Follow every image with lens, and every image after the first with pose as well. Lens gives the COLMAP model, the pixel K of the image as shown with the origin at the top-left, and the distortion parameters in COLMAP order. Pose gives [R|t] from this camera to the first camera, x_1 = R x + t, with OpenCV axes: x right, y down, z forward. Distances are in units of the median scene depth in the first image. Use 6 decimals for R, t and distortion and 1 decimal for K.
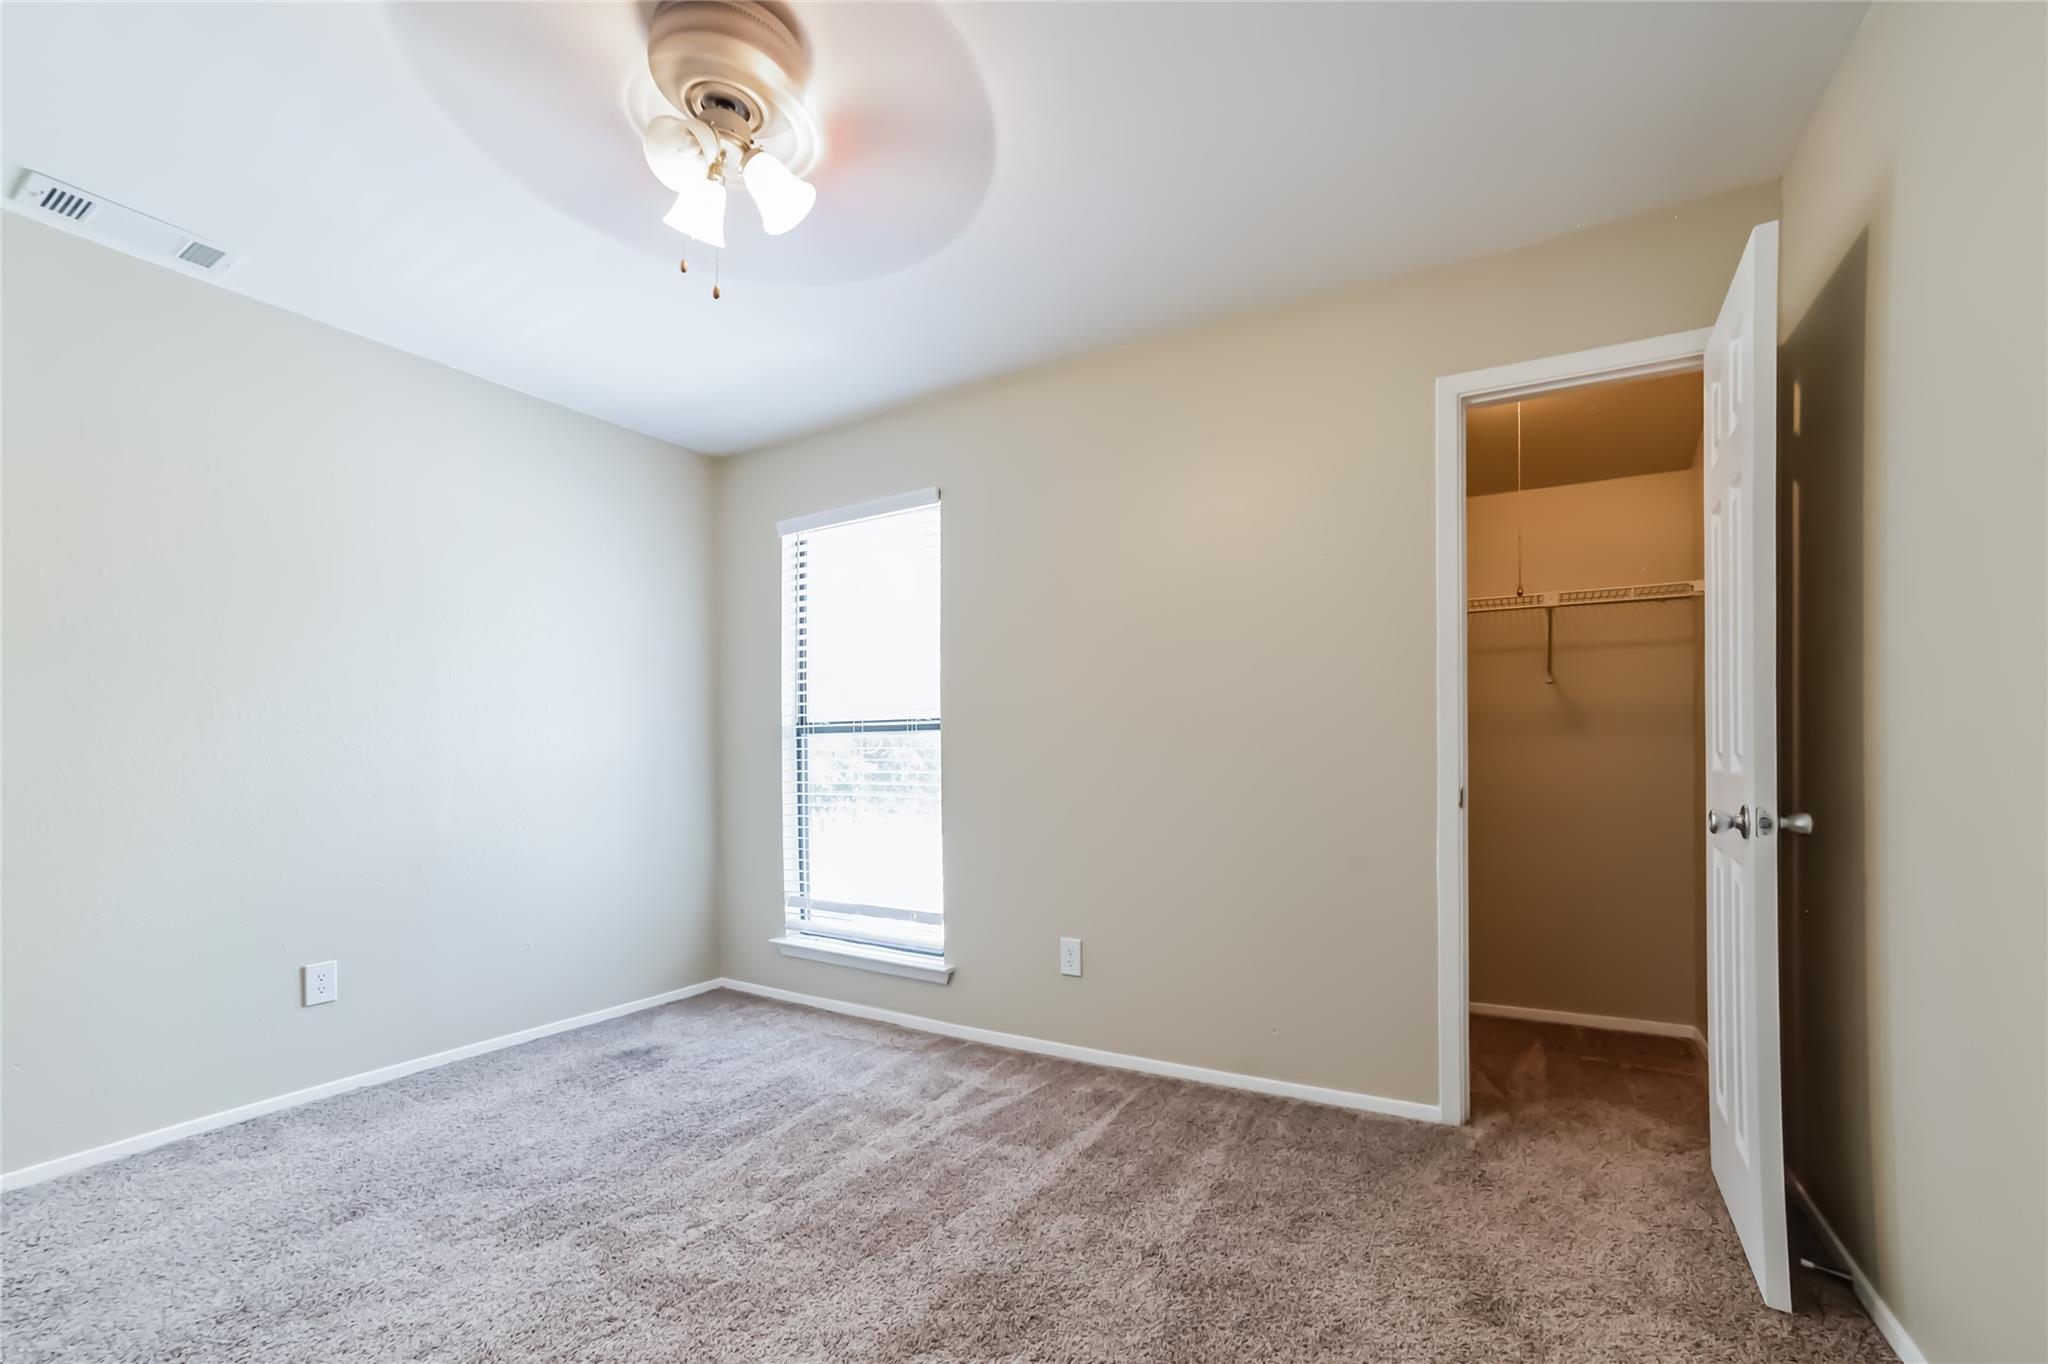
lens RADIAL K [[865.2, 0, 1018.6], [0, 865.2, 766.6], [0, 0, 1]] dist [-0.082535, 0.038950]
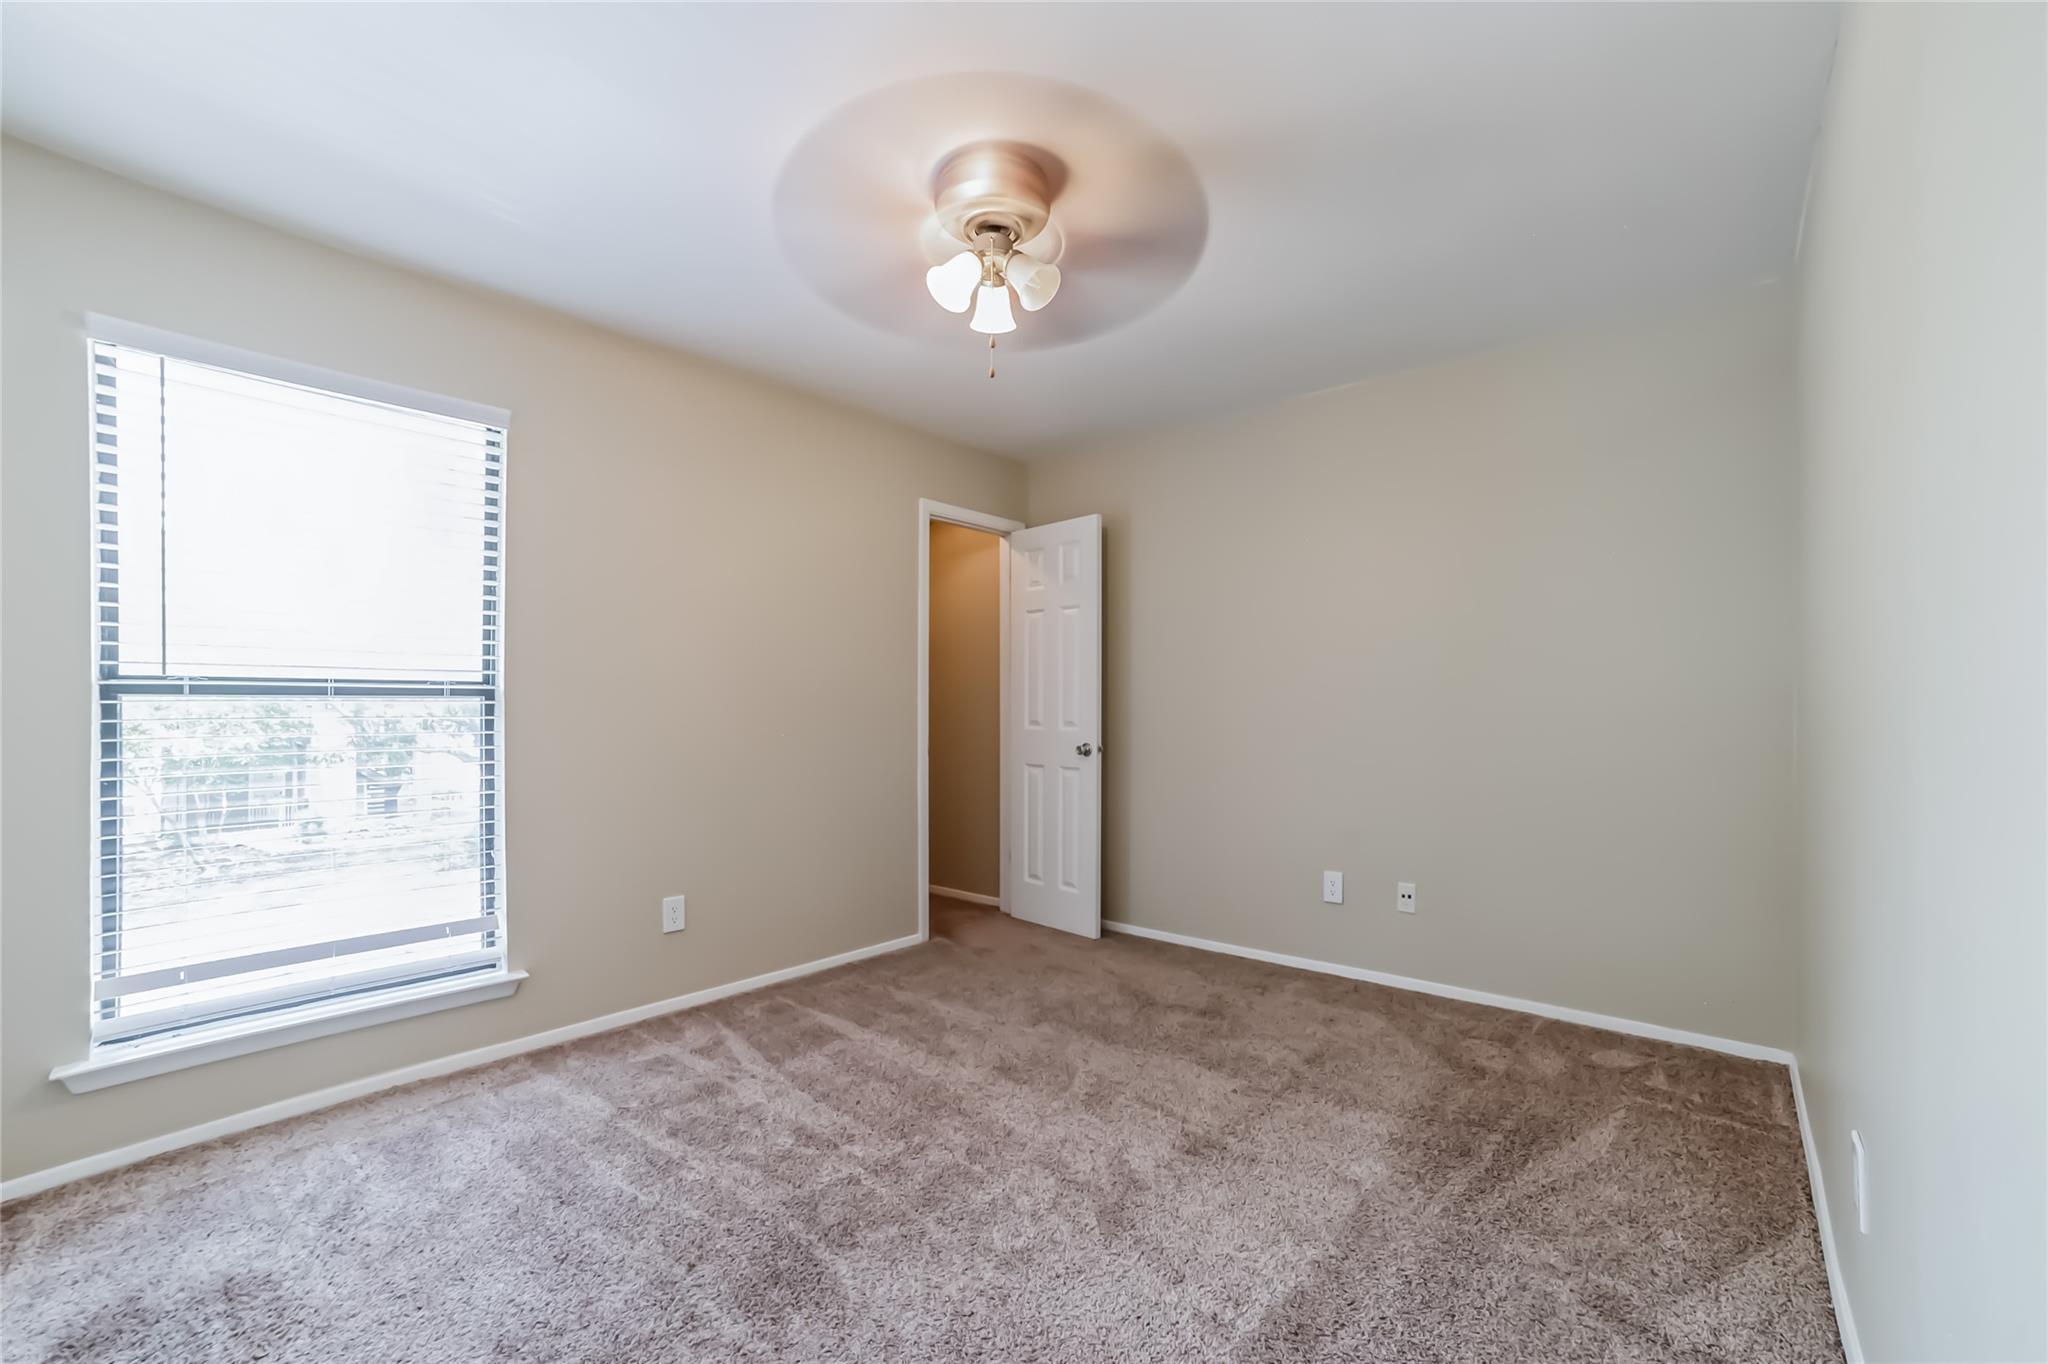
lens RADIAL K [[831.4, 0, 1037.1], [0, 831.4, 707.2], [0, 0, 1]] dist [-0.075294, 0.033580]
pose [[0.182026, 0.000729, 0.983293, -0.898507], [0.013834, 0.999899, -0.003303, -0.026311], [-0.983196, 0.014204, 0.181998, 0.391874]]
